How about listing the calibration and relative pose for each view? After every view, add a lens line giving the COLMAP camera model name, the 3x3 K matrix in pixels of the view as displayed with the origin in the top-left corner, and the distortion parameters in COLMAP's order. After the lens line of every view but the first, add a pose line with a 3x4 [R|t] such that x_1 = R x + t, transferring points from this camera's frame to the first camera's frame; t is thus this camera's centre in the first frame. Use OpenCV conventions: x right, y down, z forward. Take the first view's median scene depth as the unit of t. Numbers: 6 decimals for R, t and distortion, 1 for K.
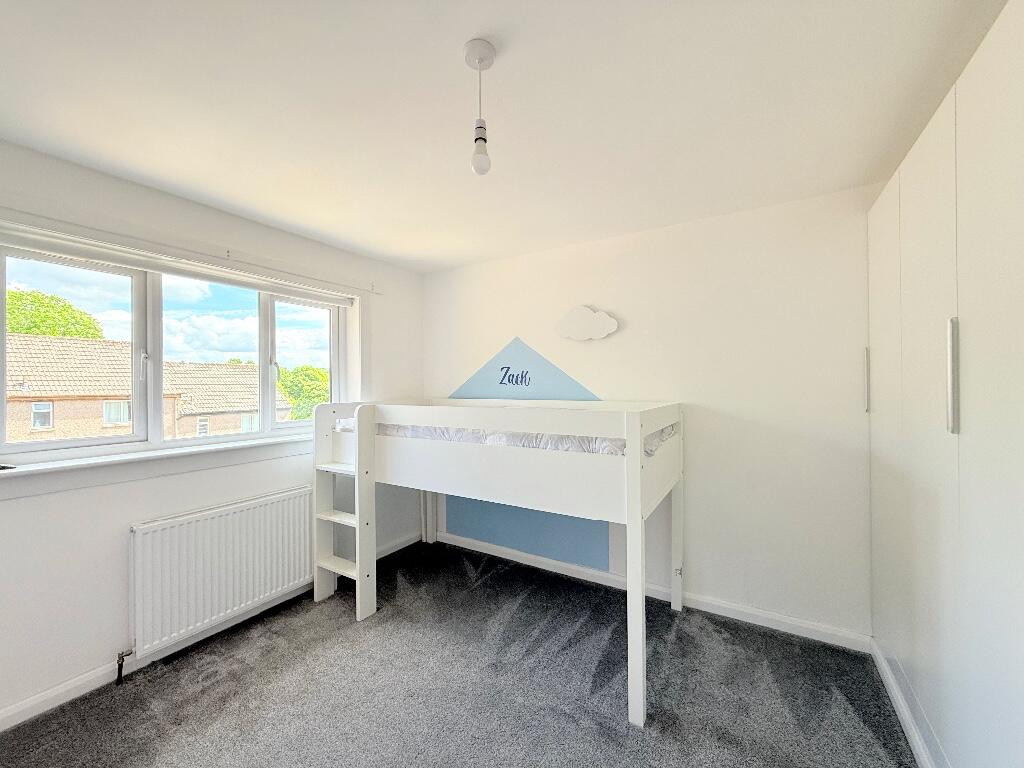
lens RADIAL K [[408.5, 0, 512.0], [0, 408.5, 384.0], [0, 0, 1]] dist [0.000276, 0.000097]
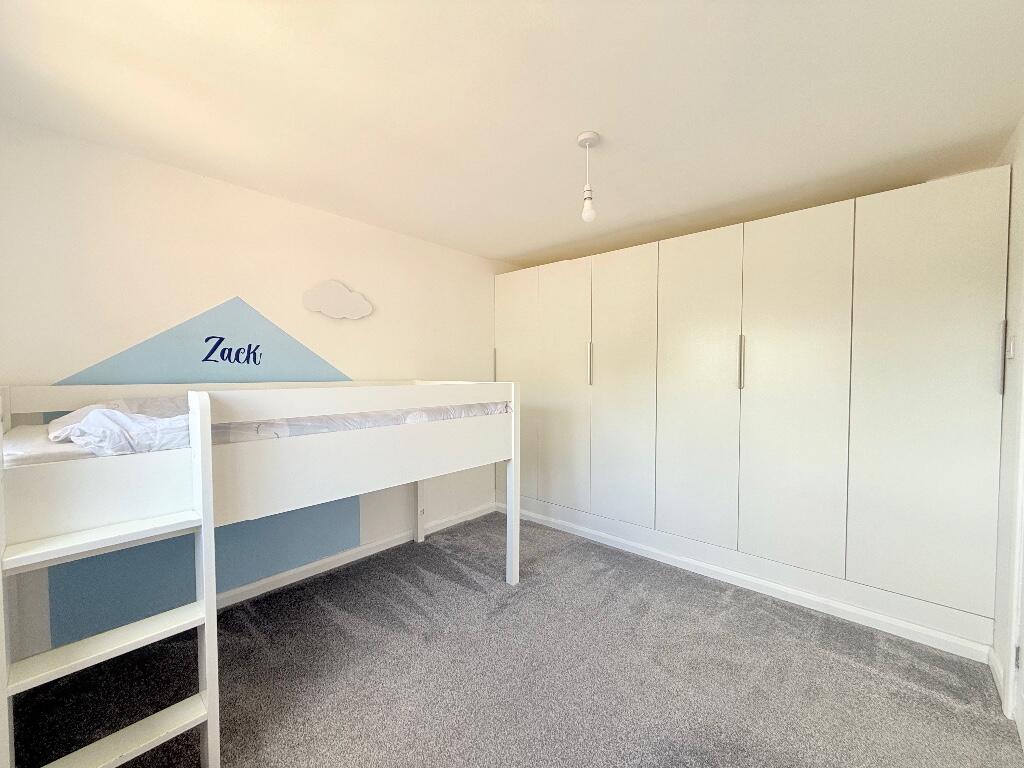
lens RADIAL K [[408.5, 0, 512.0], [0, 408.5, 384.0], [0, 0, 1]] dist [0.000276, 0.000097]
pose [[0.169963, -0.021245, 0.985221, -0.852164], [-0.005690, 0.999730, 0.022540, 0.028211], [-0.985434, -0.009437, 0.169796, 0.533502]]
